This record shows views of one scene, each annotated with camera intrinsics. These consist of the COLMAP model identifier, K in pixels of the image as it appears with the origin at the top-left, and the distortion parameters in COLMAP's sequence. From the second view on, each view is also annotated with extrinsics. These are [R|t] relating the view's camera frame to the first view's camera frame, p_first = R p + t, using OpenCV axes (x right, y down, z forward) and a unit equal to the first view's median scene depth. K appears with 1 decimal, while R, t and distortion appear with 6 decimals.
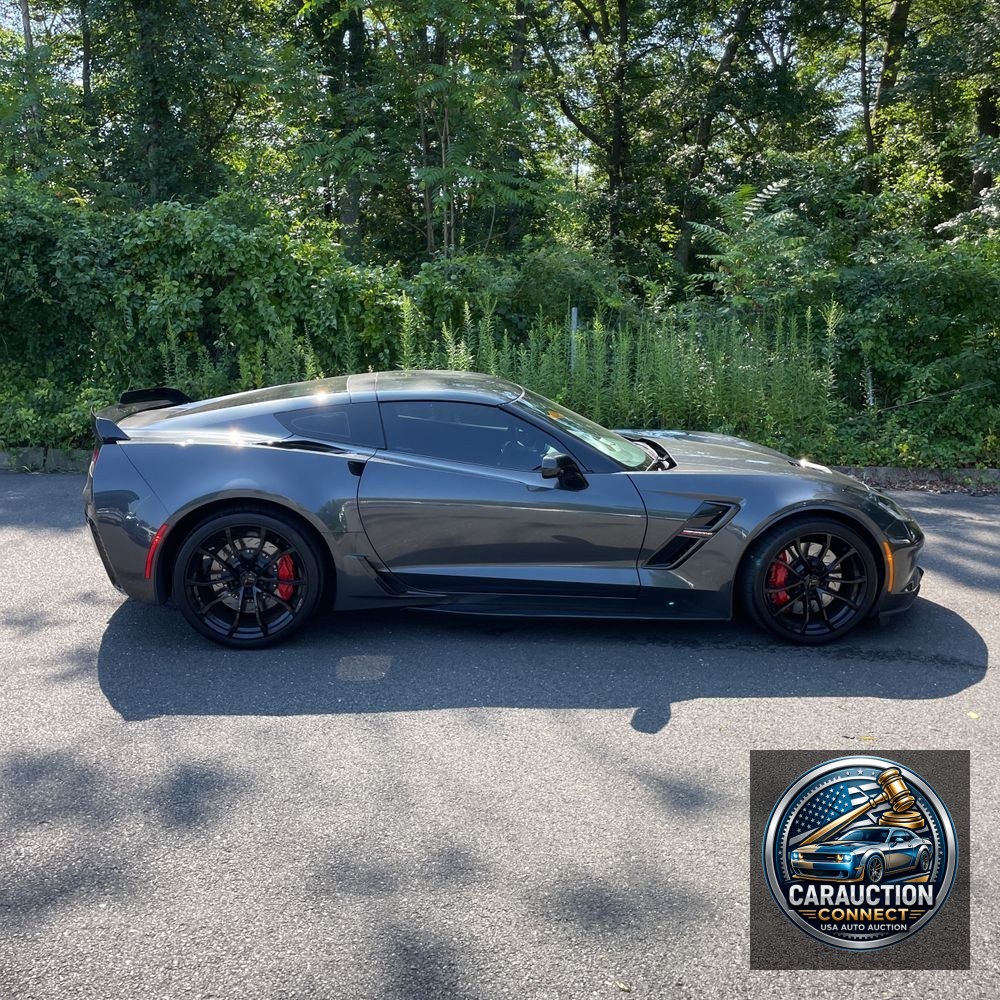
lens RADIAL K [[1016.6, 0, 497.9], [0, 1016.6, 500.3], [0, 0, 1]] dist [-0.002995, 0.000000]
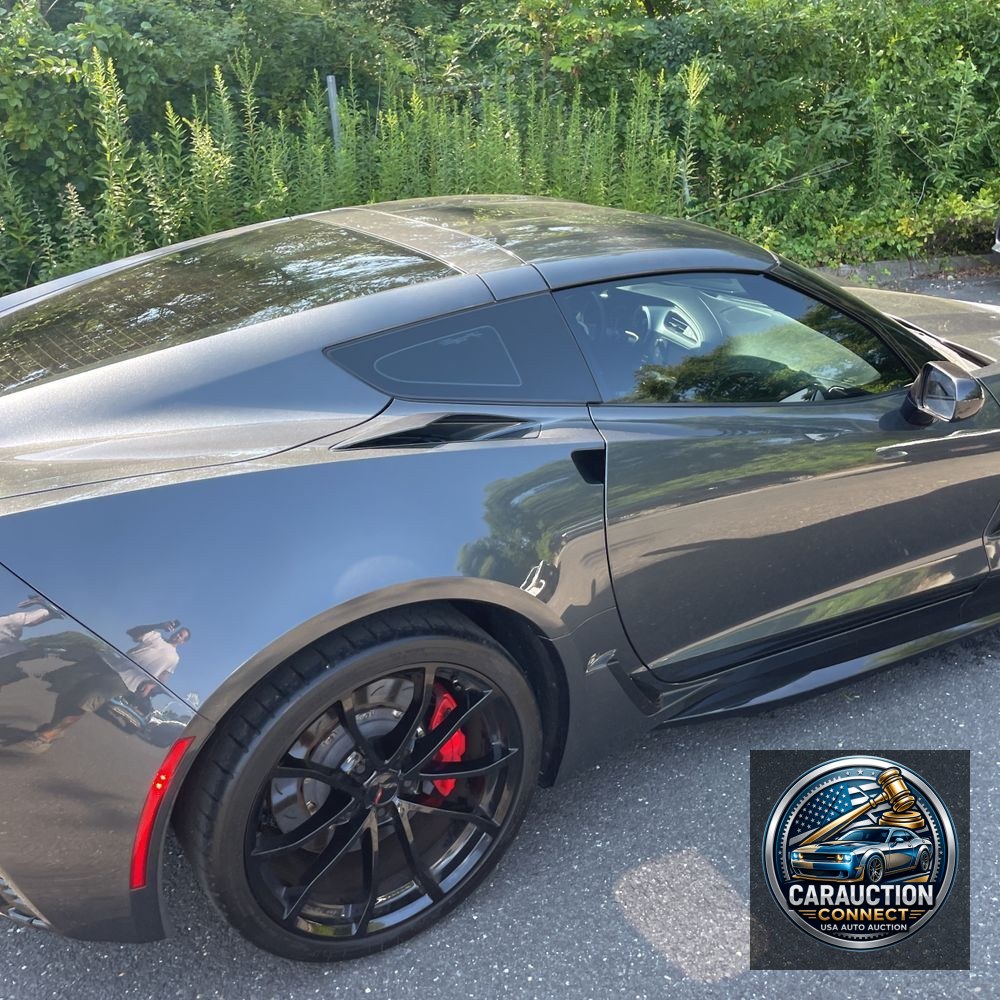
lens RADIAL K [[1016.6, 0, 506.0], [0, 1016.6, 500.7], [0, 0, 1]] dist [-0.002995, 0.000000]
pose [[0.885342, -0.189611, 0.424520, -0.177896], [0.100606, 0.969559, 0.223237, -0.058187], [-0.453925, -0.154932, 0.877467, 0.331112]]
